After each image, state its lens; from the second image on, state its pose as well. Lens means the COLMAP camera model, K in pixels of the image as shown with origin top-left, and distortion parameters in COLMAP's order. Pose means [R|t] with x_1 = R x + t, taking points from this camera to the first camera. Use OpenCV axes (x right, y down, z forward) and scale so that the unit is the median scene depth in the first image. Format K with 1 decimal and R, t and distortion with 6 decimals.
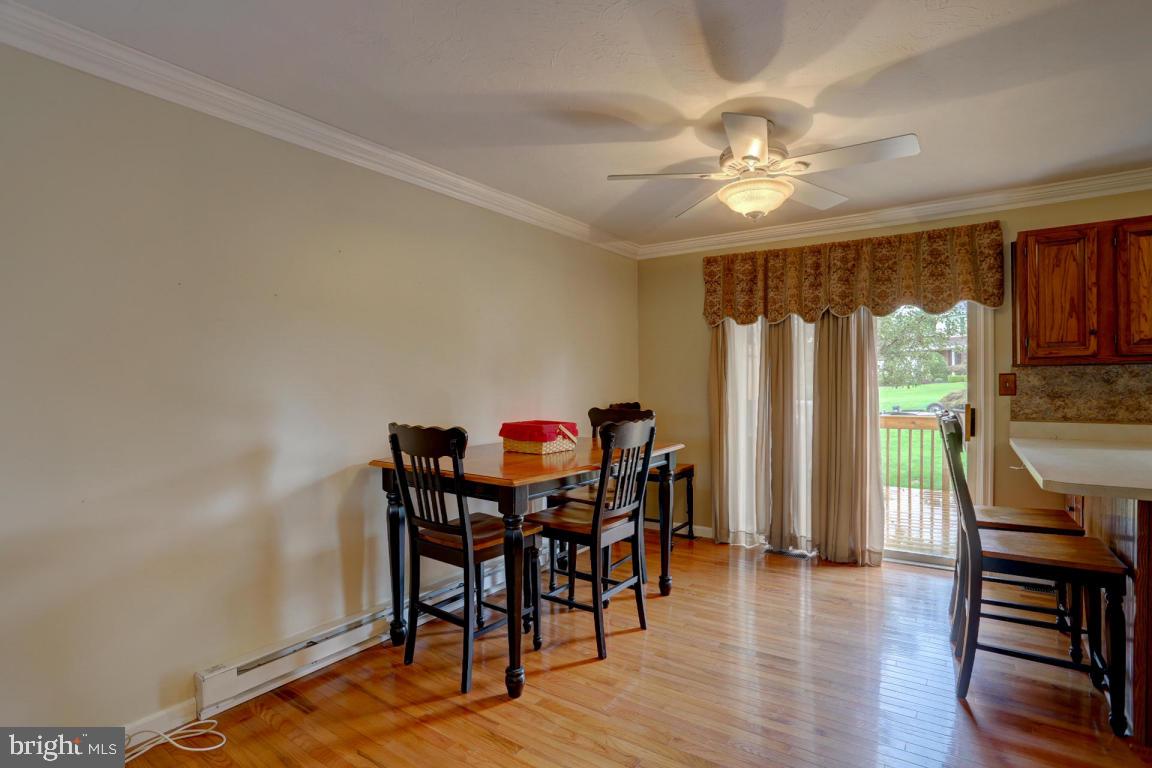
lens RADIAL K [[563.7, 0, 604.4], [0, 563.7, 386.1], [0, 0, 1]] dist [-0.091036, 0.047476]
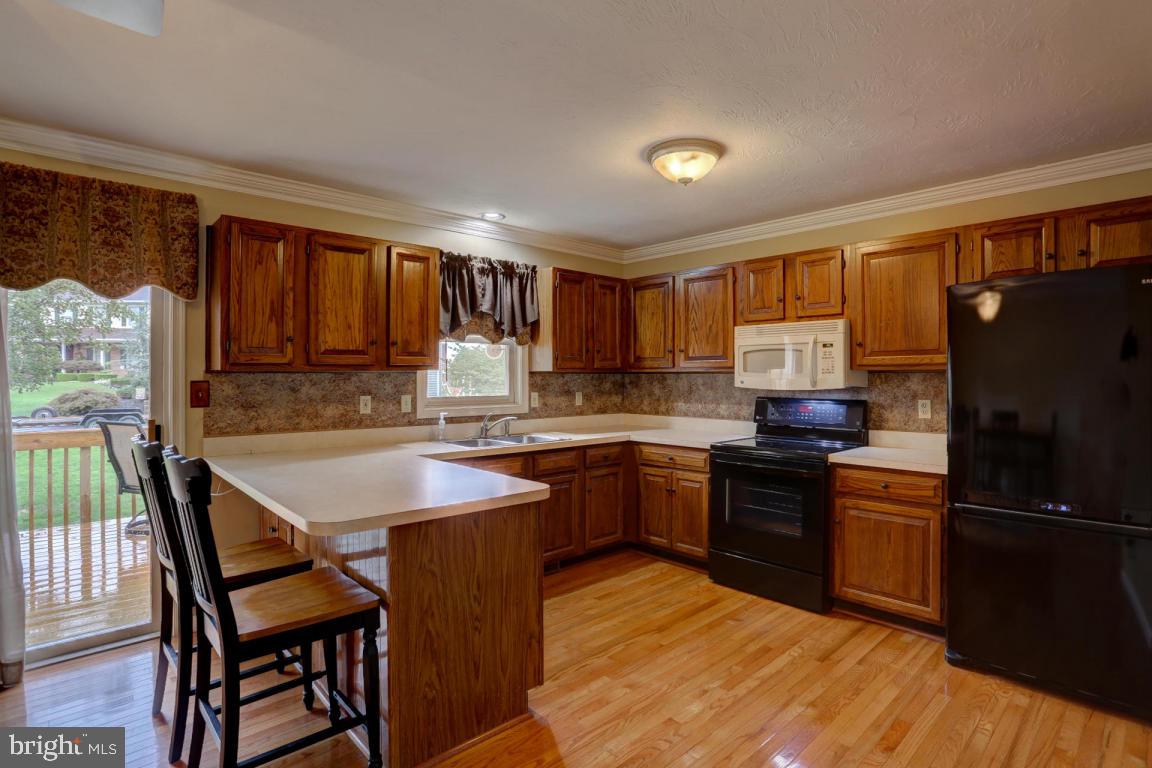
lens RADIAL K [[573.3, 0, 546.0], [0, 573.3, 379.3], [0, 0, 1]] dist [-0.080136, 0.036127]
pose [[0.266672, 0.005319, 0.963773, 0.057773], [0.001766, 0.999980, -0.006007, -0.019423], [-0.963786, 0.003304, 0.266657, 0.259715]]
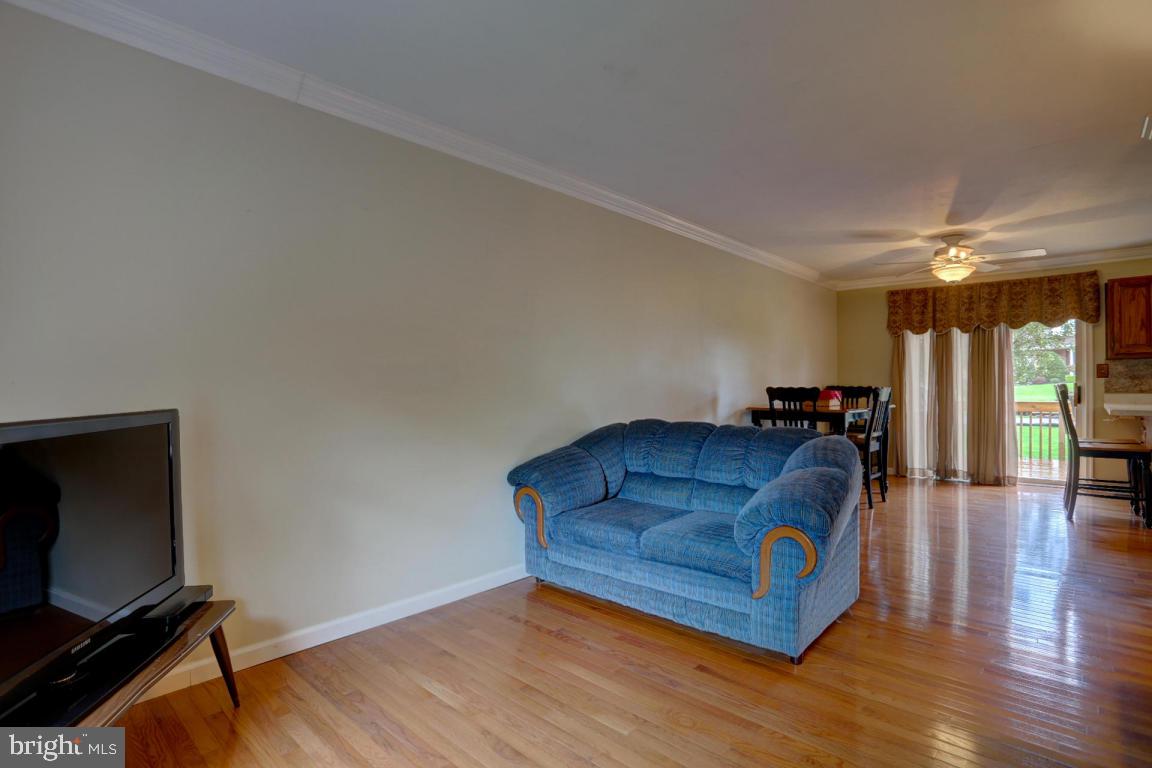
lens RADIAL K [[577.7, 0, 601.7], [0, 577.7, 384.7], [0, 0, 1]] dist [-0.059938, 0.026936]
pose [[0.991486, 0.001623, -0.130201, -0.519063], [-0.002455, 0.999978, -0.006225, 0.052265], [0.130188, 0.006492, 0.991468, -0.846095]]
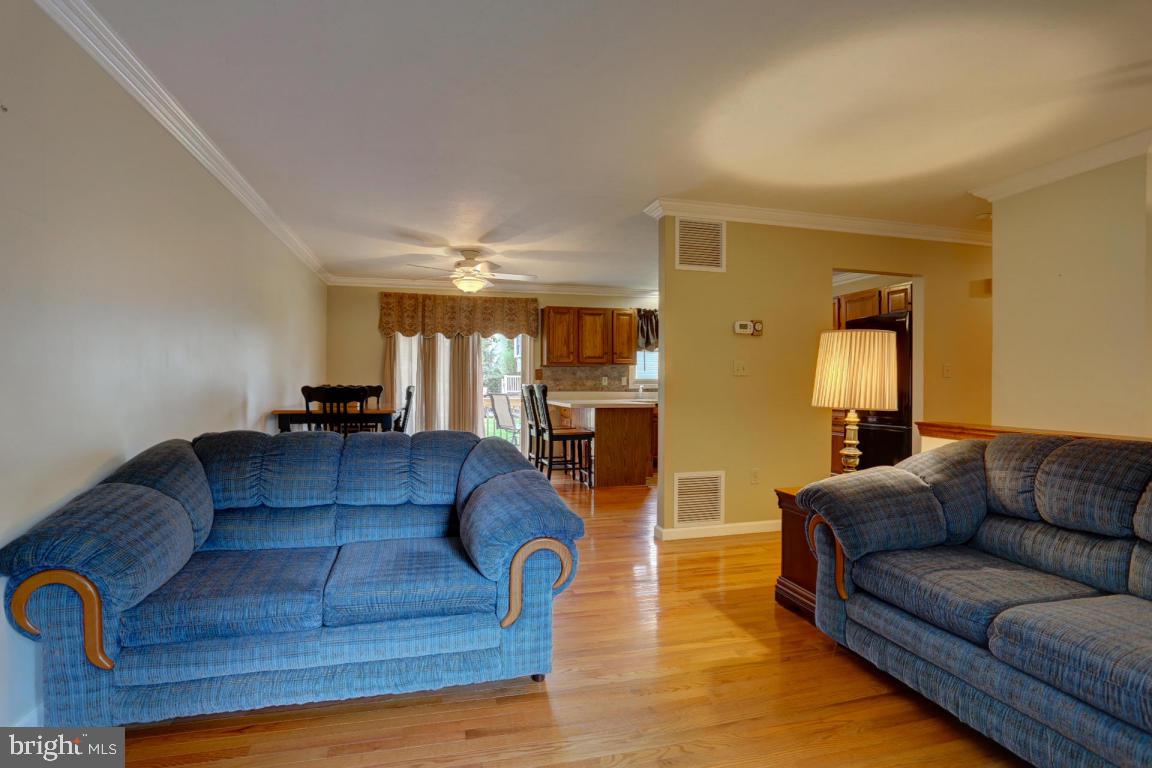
lens RADIAL K [[566.2, 0, 576.0], [0, 566.2, 384.0], [0, 0, 1]] dist [-0.060020, 0.028167]
pose [[0.666570, 0.008601, 0.745393, -0.819439], [-0.003151, 0.999957, -0.008721, 0.052445], [-0.745436, 0.003464, 0.666569, -0.590979]]
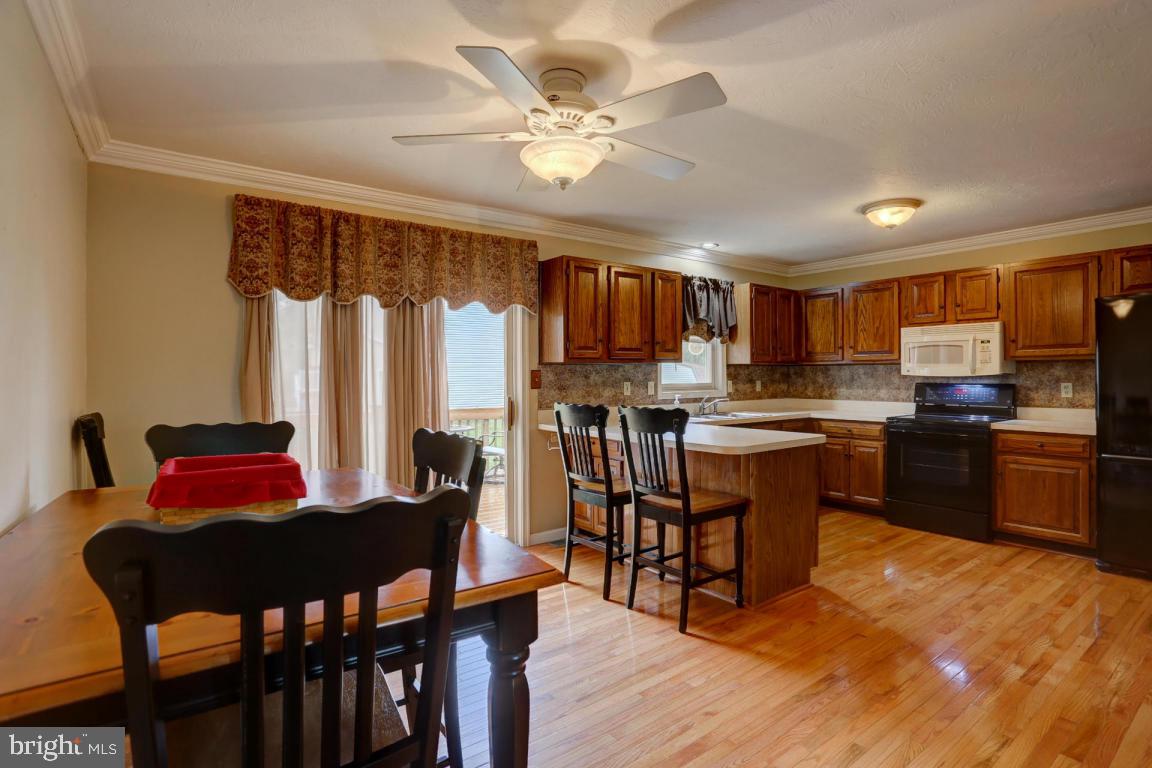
lens RADIAL K [[564.3, 0, 553.5], [0, 564.3, 379.6], [0, 0, 1]] dist [-0.065683, 0.026461]
pose [[0.364794, -0.000806, 0.931088, -0.399337], [0.005902, 0.999982, -0.001446, -0.000766], [-0.931070, 0.006023, 0.364792, 0.516146]]
